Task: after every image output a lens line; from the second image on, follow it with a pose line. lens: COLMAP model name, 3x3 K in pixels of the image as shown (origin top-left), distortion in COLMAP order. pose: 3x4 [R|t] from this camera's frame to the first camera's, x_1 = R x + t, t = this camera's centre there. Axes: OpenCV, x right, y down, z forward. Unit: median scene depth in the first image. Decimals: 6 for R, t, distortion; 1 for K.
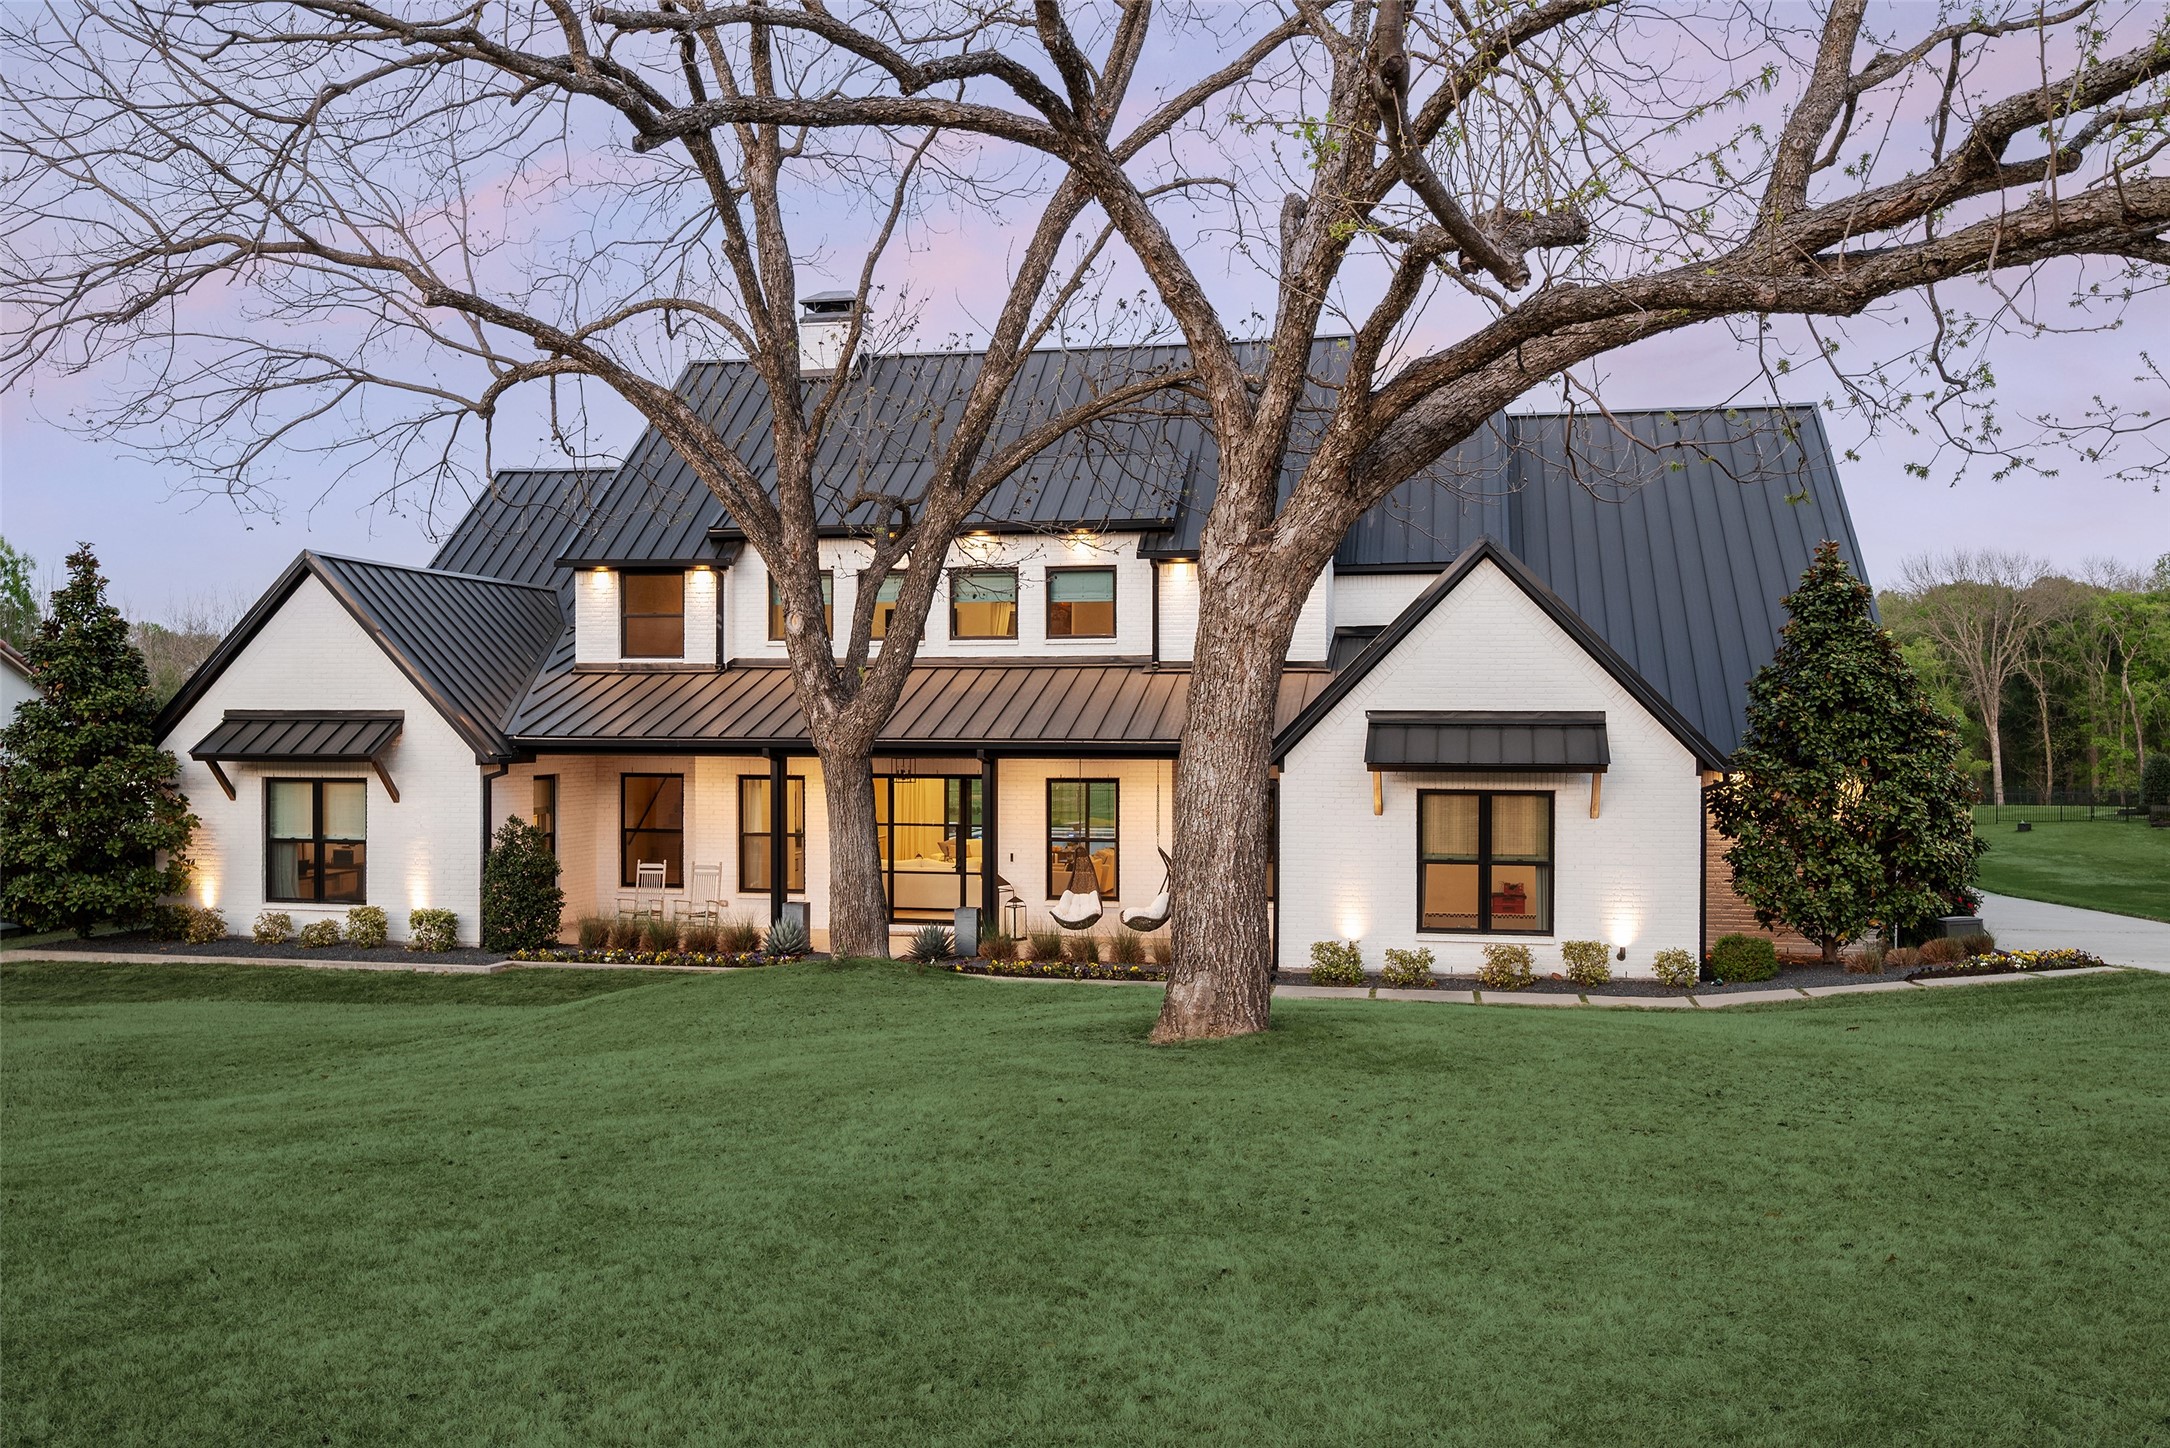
lens RADIAL K [[1609.5, 0, 1085.0], [0, 1609.5, 724.0], [0, 0, 1]] dist [0.002446, 0.000695]
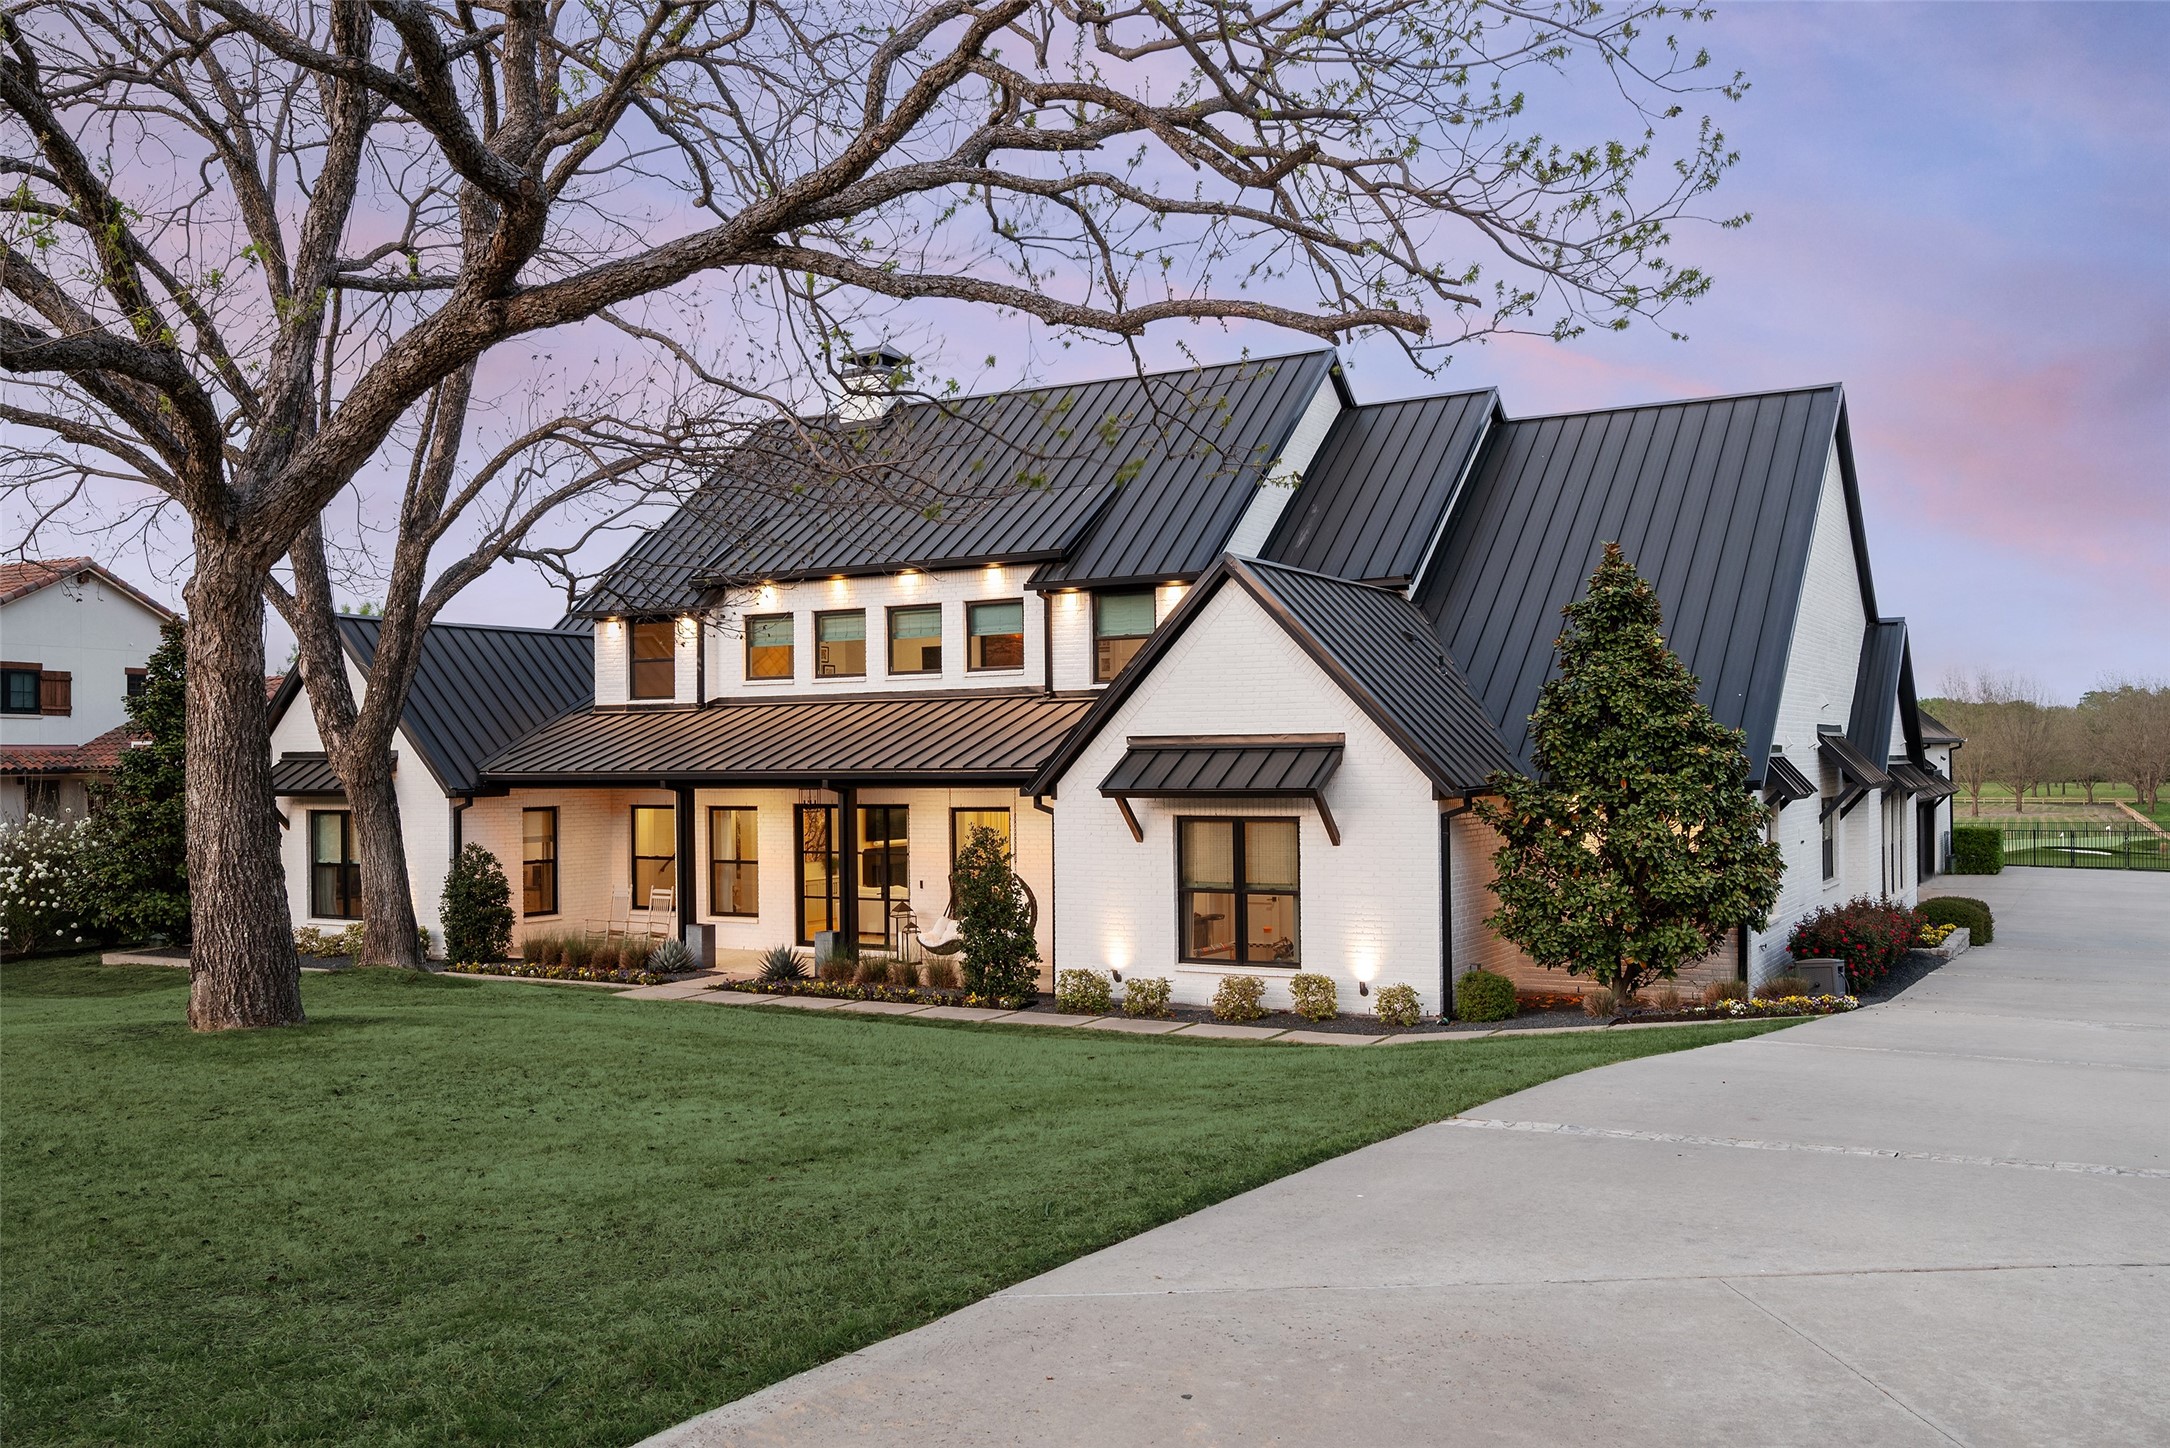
lens RADIAL K [[1616.8, 0, 1085.0], [0, 1616.8, 724.0], [0, 0, 1]] dist [-0.000137, 0.000450]
pose [[0.962683, -0.018770, -0.269978, 0.390680], [0.012975, 0.999646, -0.023232, 0.006410], [0.270319, 0.018862, 0.962586, 0.033782]]
